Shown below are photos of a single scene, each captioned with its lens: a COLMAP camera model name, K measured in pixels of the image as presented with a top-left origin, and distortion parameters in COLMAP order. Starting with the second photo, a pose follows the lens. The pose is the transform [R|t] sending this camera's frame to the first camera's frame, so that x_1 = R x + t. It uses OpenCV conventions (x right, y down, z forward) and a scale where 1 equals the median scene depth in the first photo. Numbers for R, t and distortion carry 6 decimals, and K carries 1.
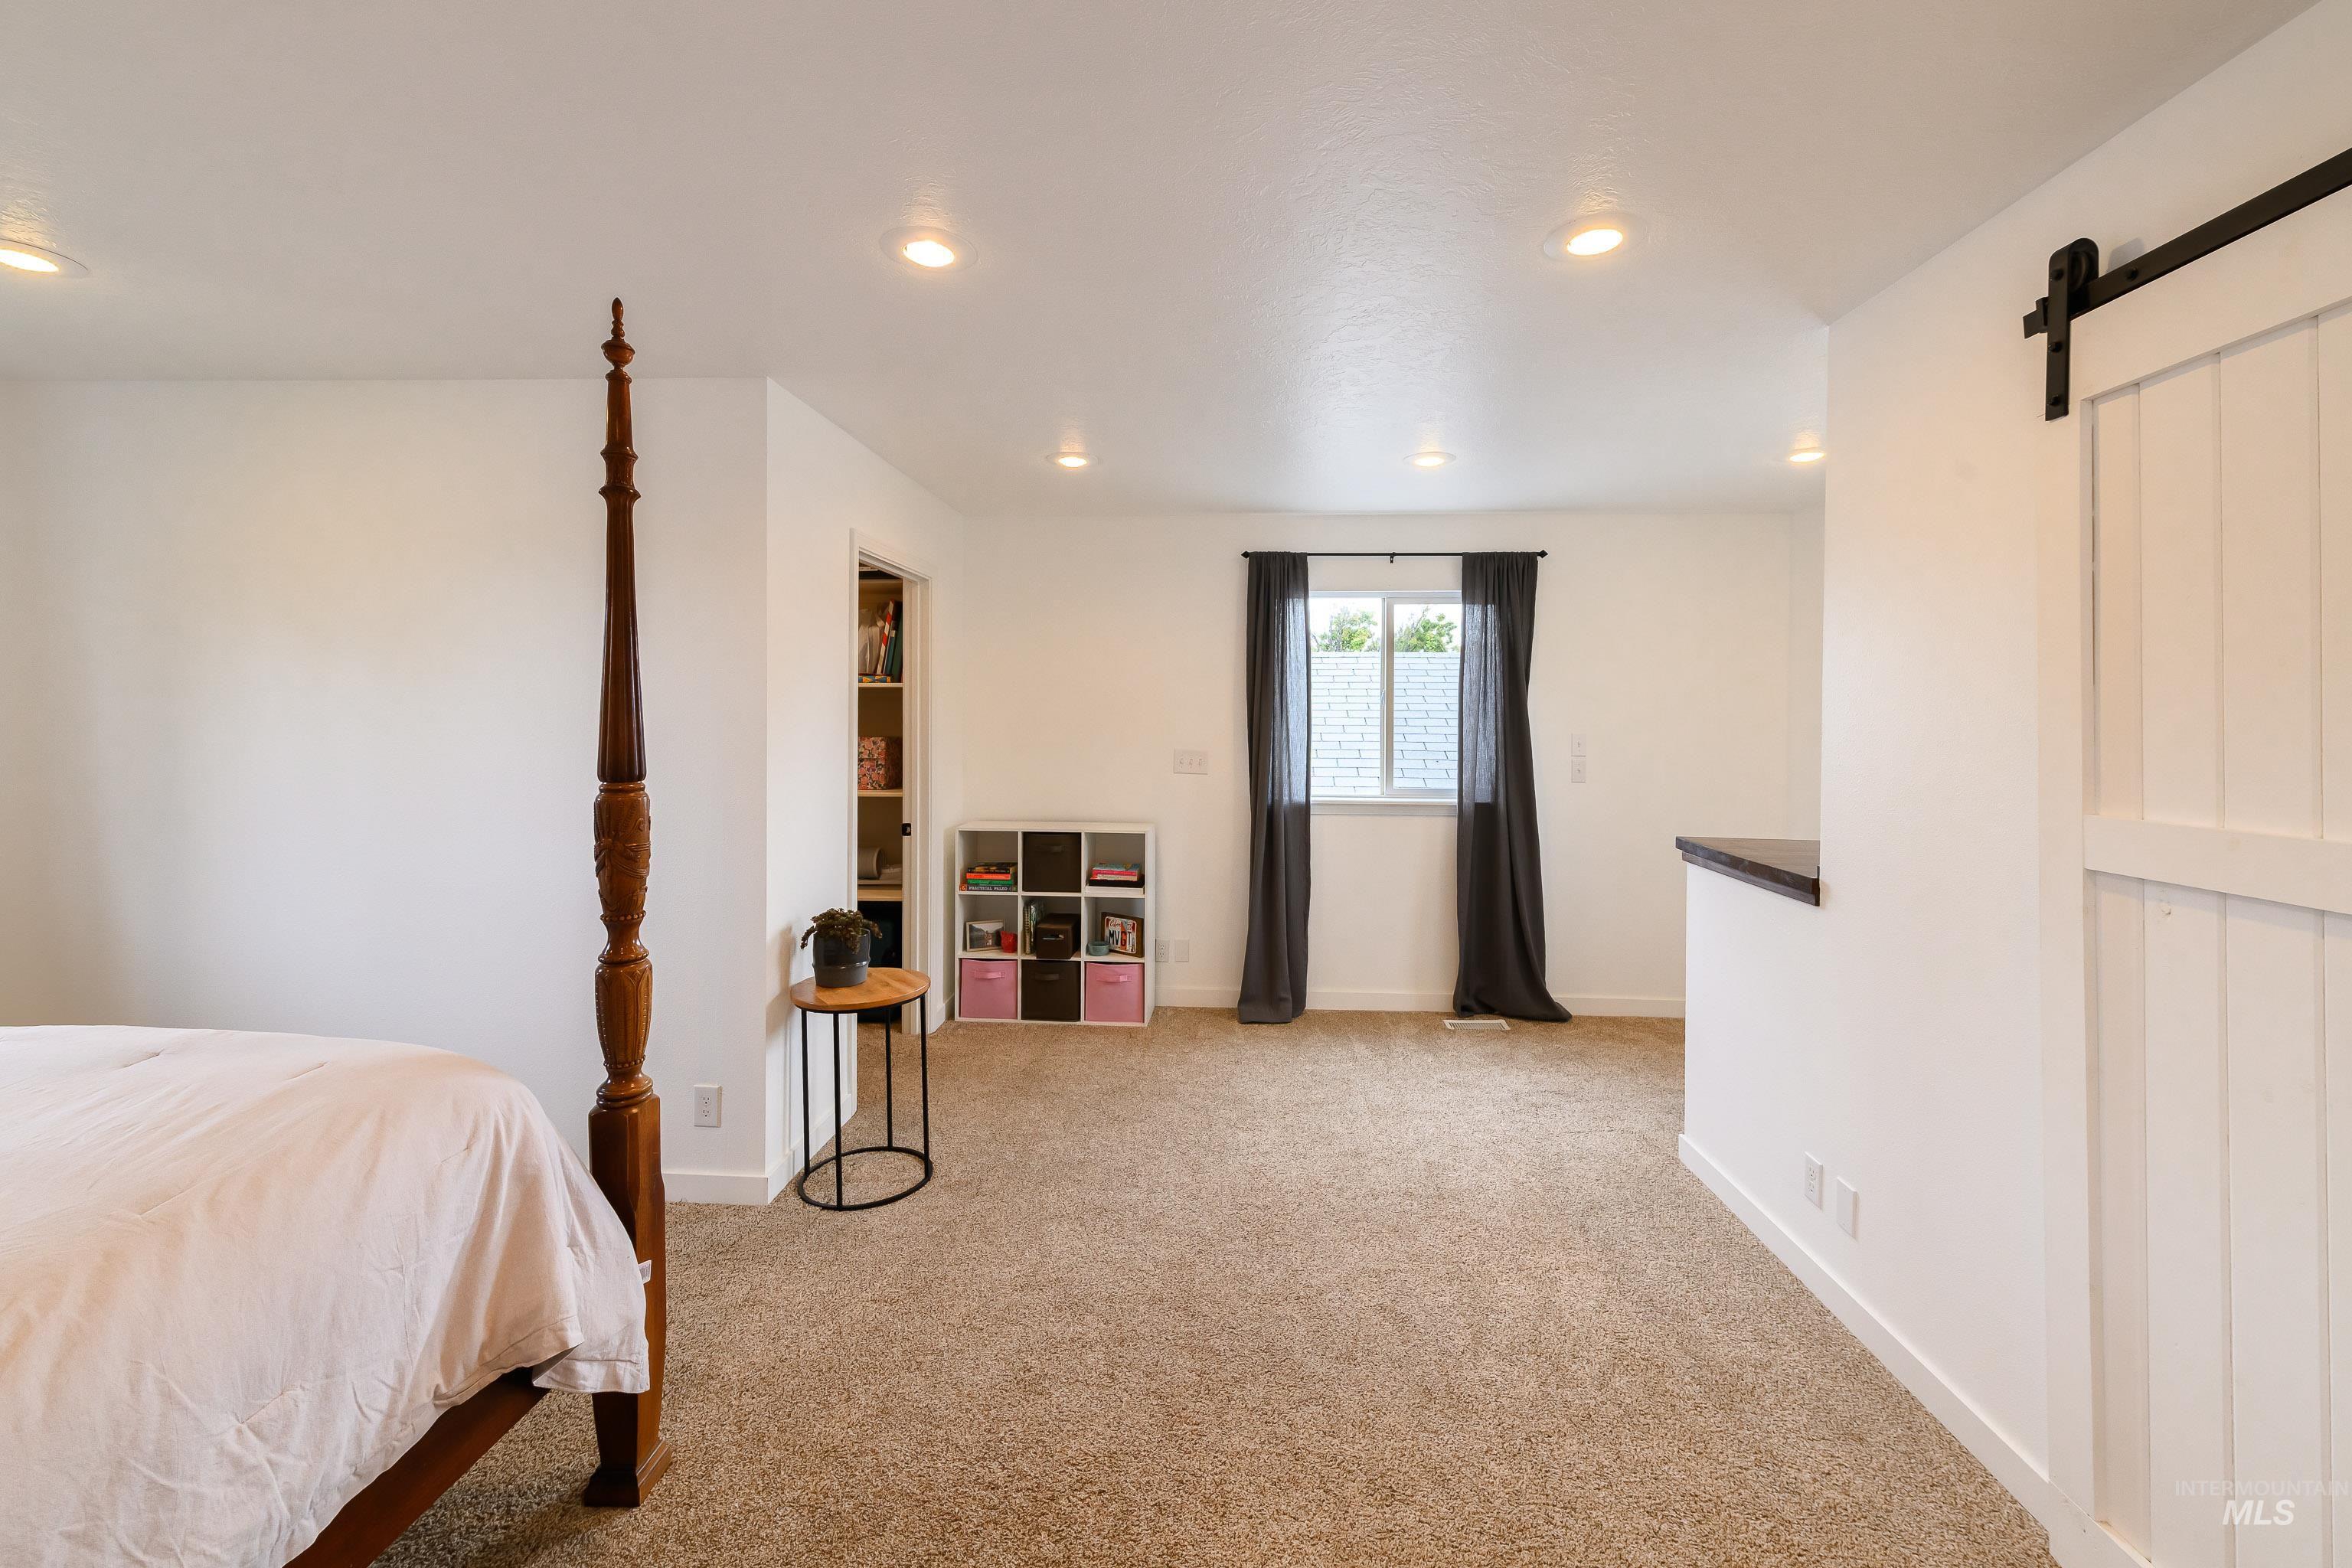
lens RADIAL K [[940.6, 0, 1180.3], [0, 940.6, 722.8], [0, 0, 1]] dist [0.001905, -0.000397]
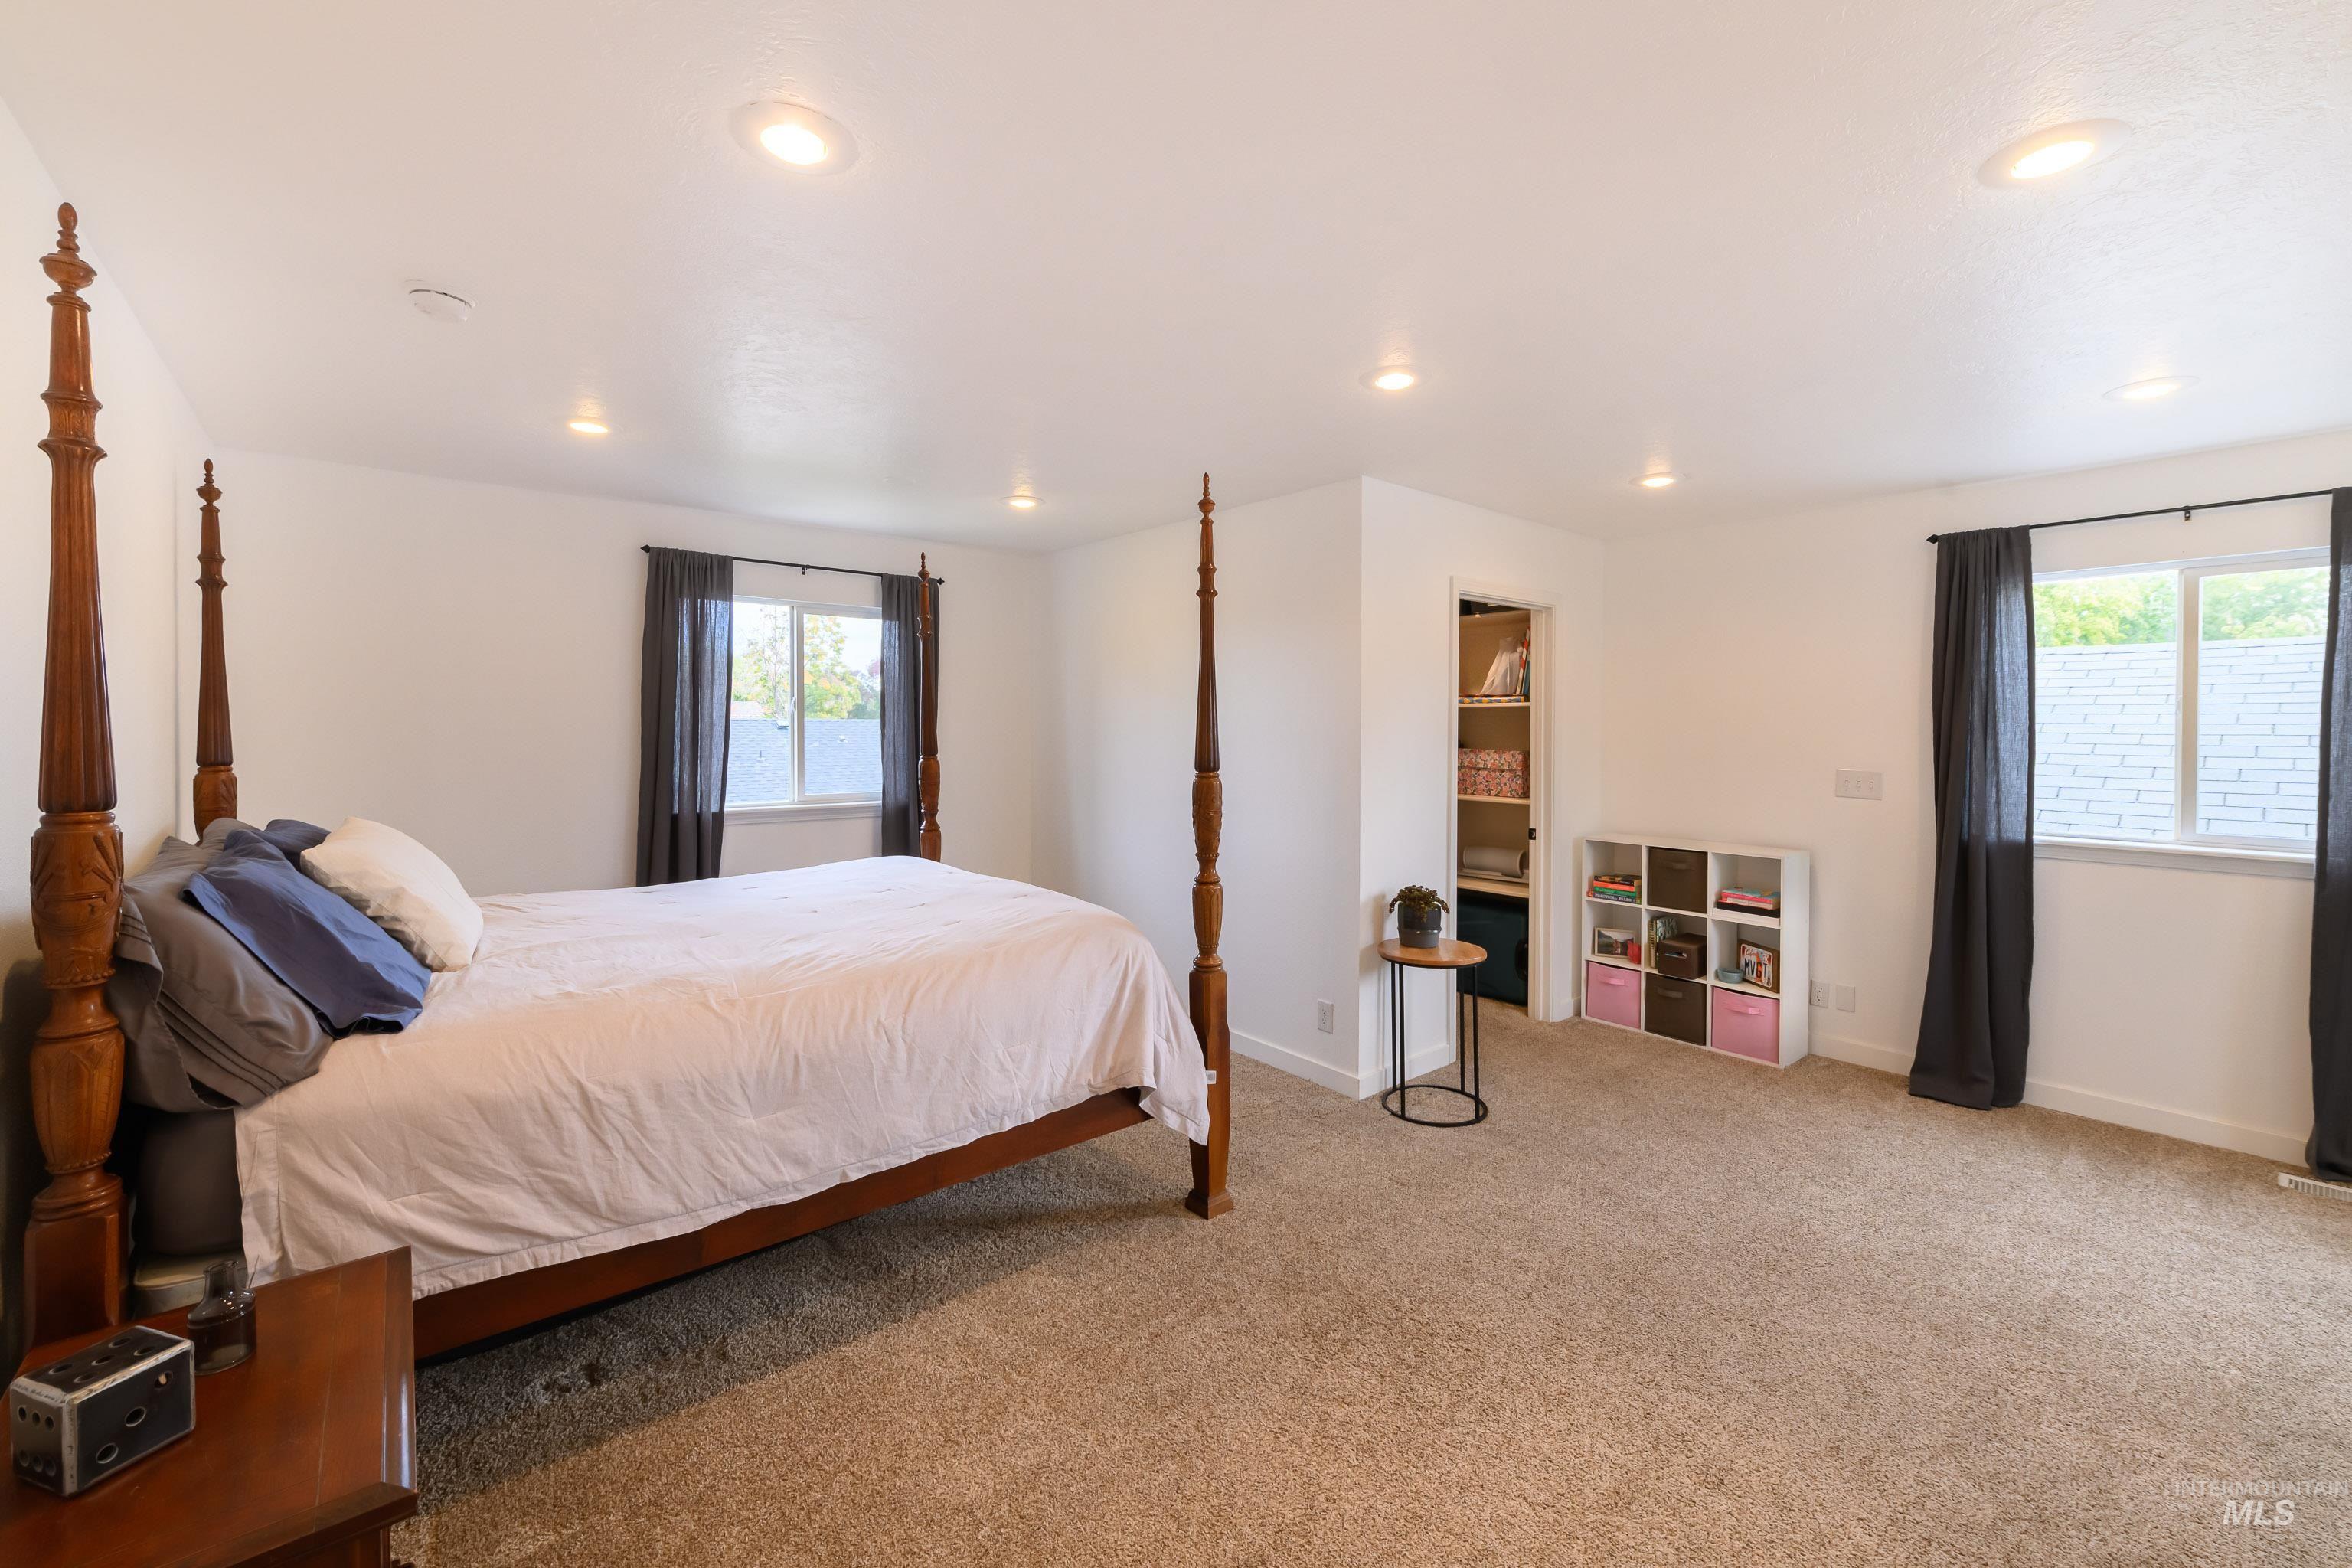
lens RADIAL K [[928.9, 0, 1193.0], [0, 928.9, 742.2], [0, 0, 1]] dist [0.003948, -0.000157]
pose [[0.692544, 0.008201, -0.721329, 0.234478], [-0.006326, 0.999966, 0.005296, 0.001477], [0.721348, 0.000896, 0.692572, -0.052617]]
